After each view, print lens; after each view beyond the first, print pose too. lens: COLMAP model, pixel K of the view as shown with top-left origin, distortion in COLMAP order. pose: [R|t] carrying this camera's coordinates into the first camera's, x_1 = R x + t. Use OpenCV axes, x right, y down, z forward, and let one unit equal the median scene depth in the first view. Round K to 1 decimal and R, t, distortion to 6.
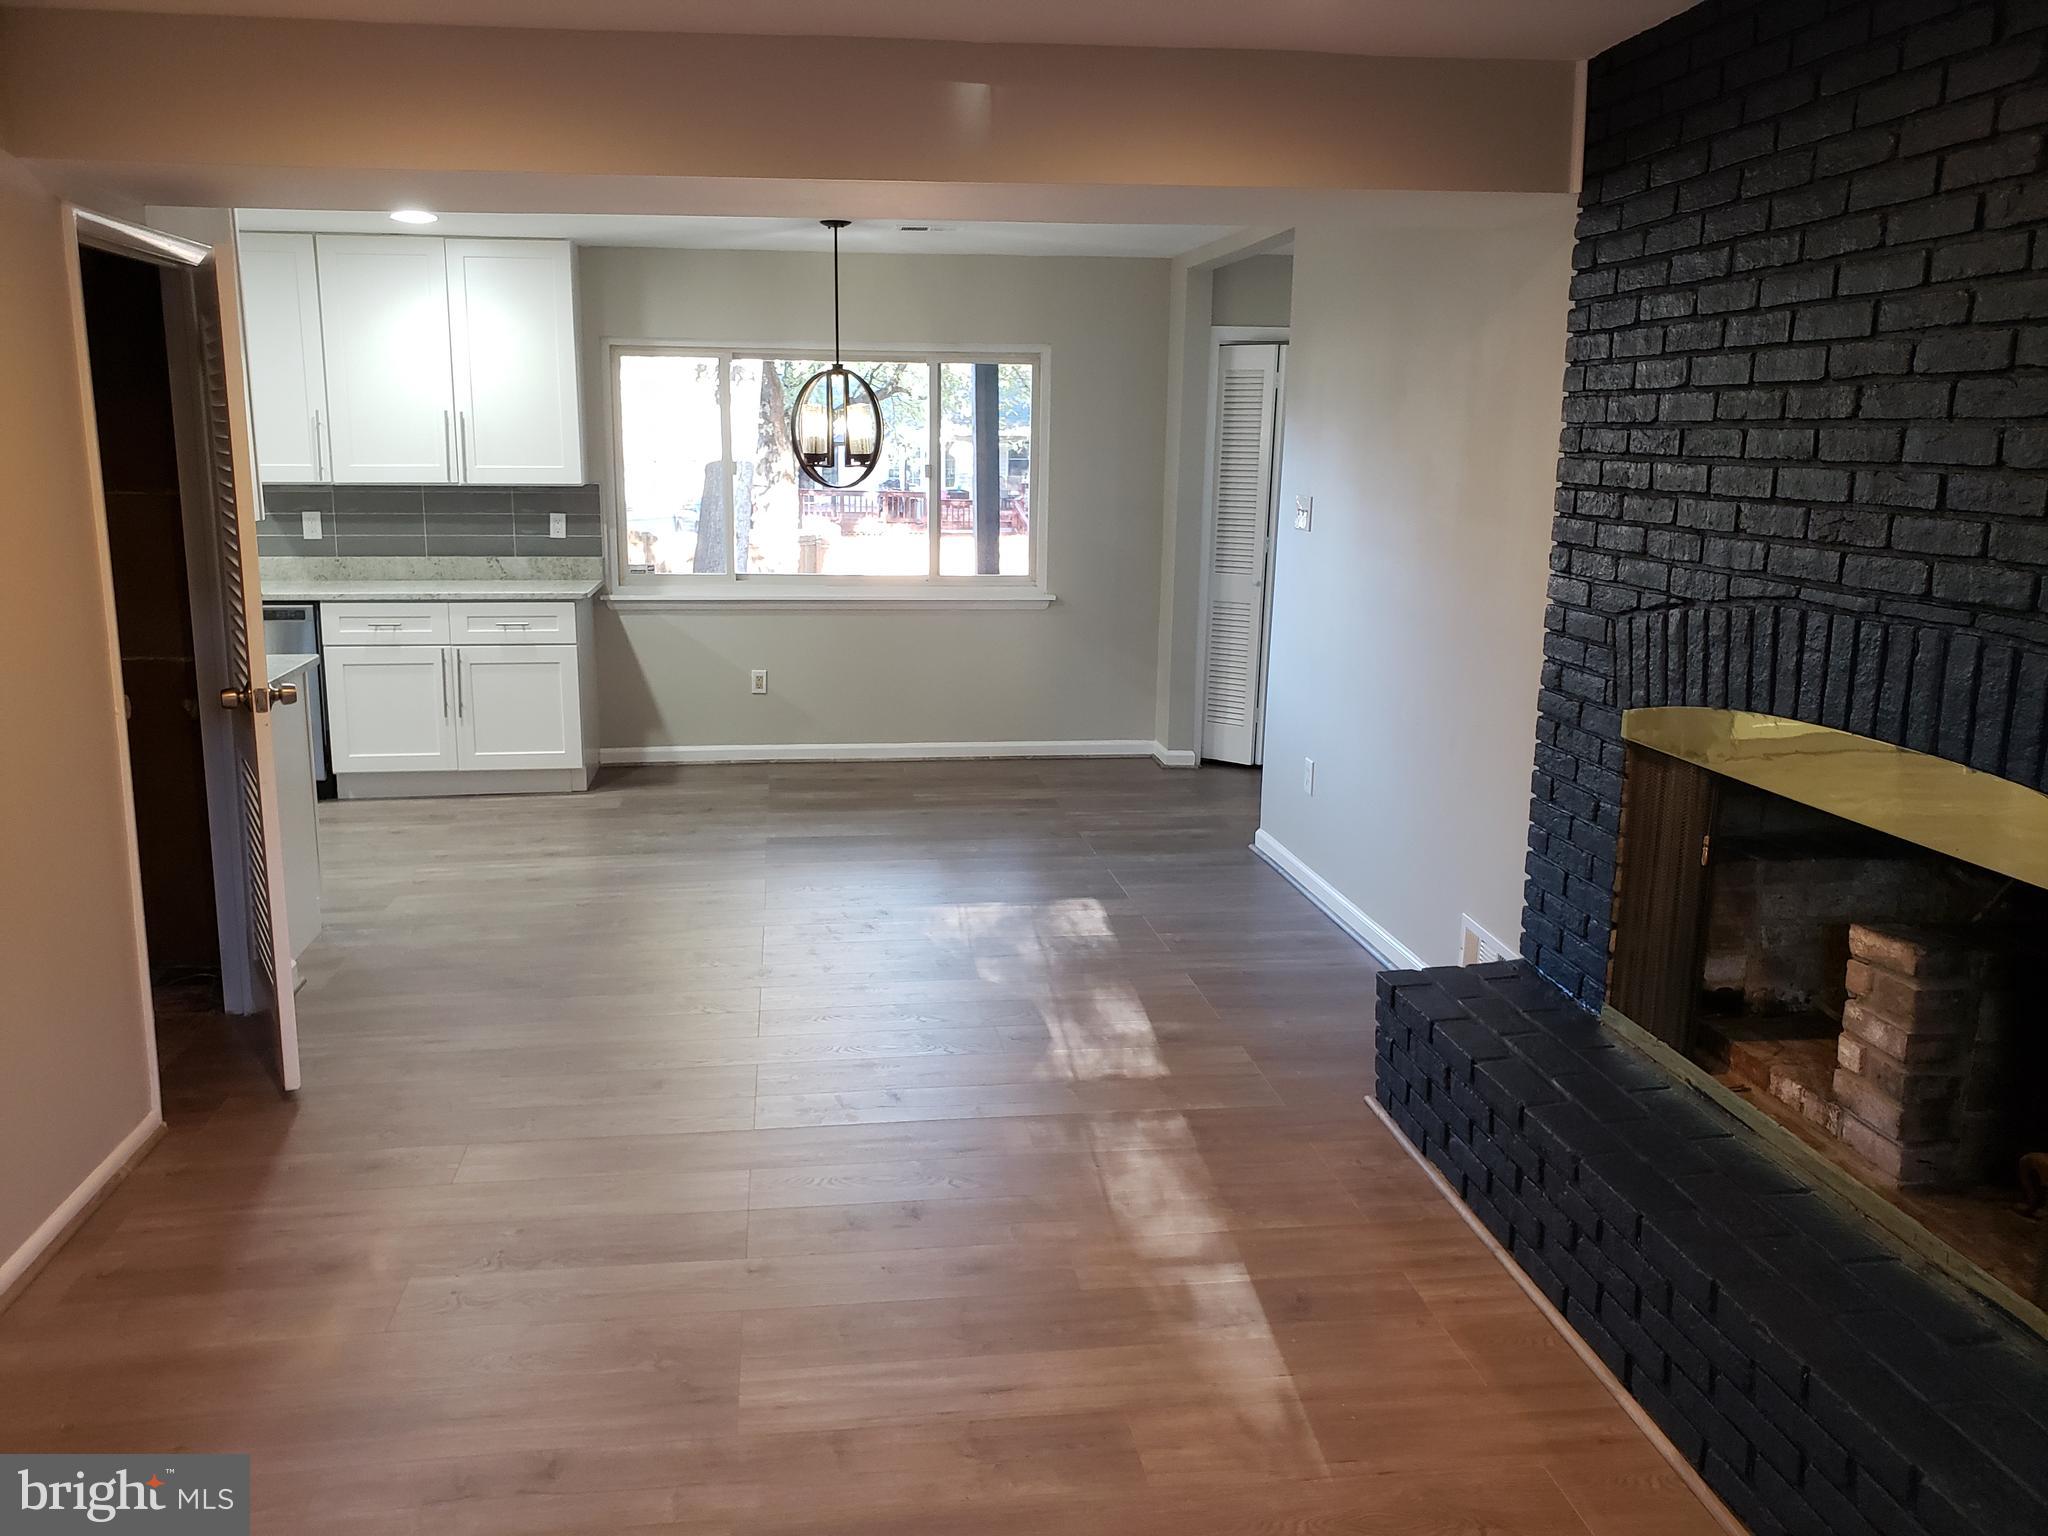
lens RADIAL K [[1580.4, 0, 1014.8], [0, 1580.4, 733.0], [0, 0, 1]] dist [0.031091, 0.002257]
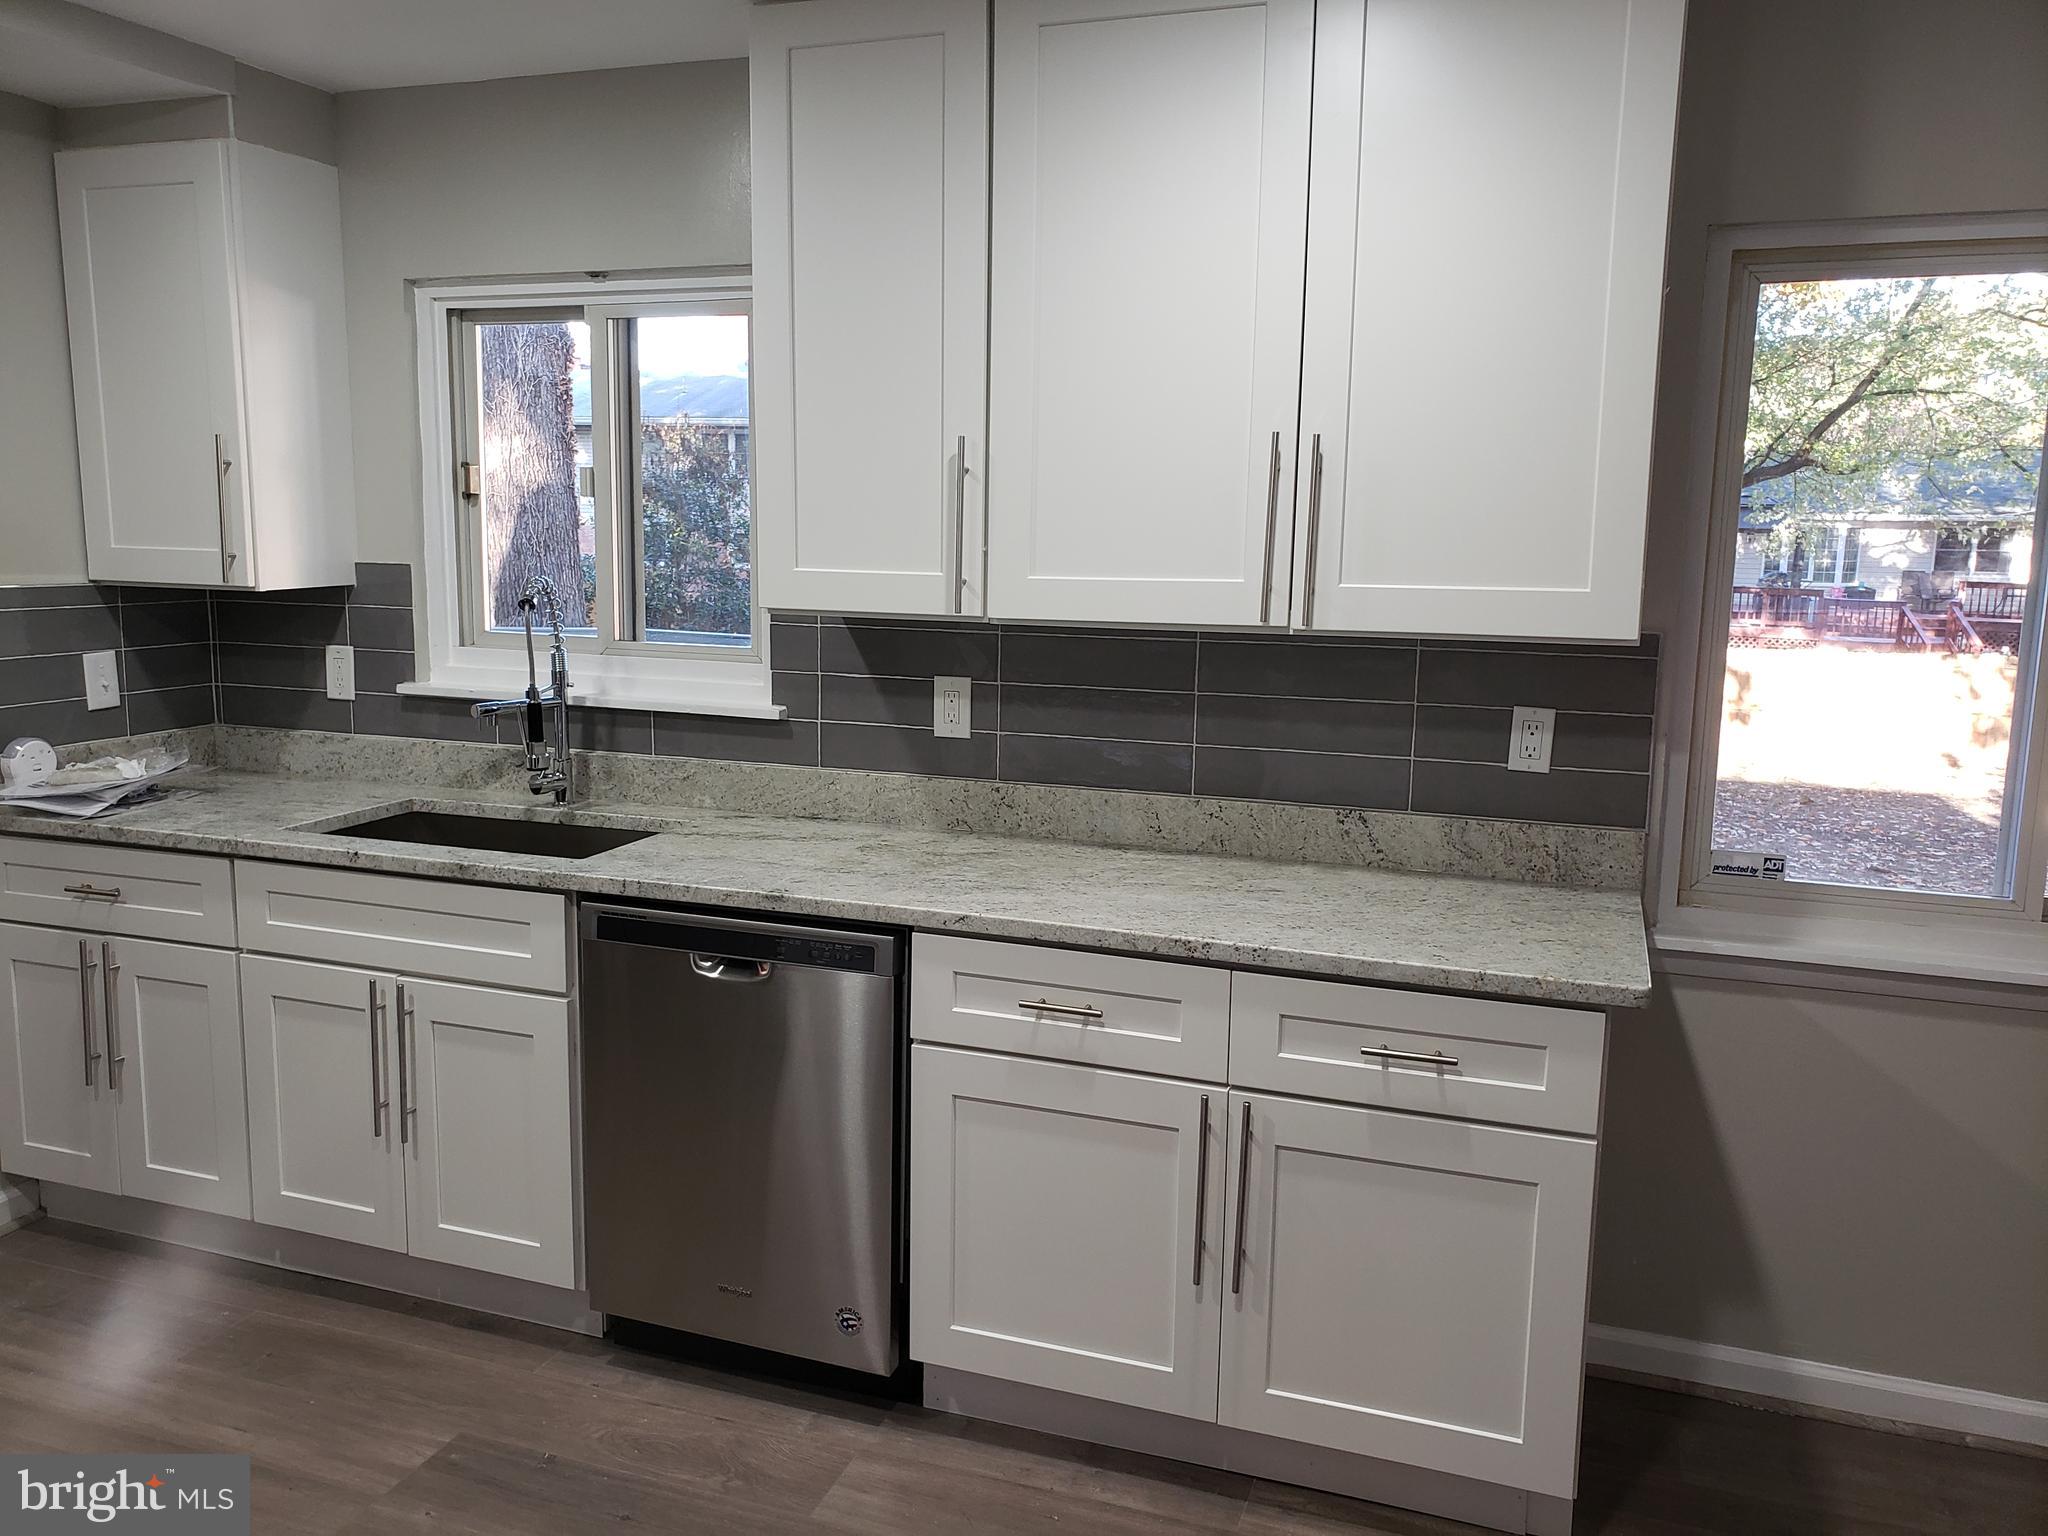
lens RADIAL K [[1580.4, 0, 1014.8], [0, 1580.4, 733.0], [0, 0, 1]] dist [0.031091, 0.002257]
pose [[0.885403, 0.071155, -0.459347, -0.237628], [-0.093838, 0.995229, -0.026711, -0.117501], [0.455255, 0.066754, 0.887855, 0.650130]]
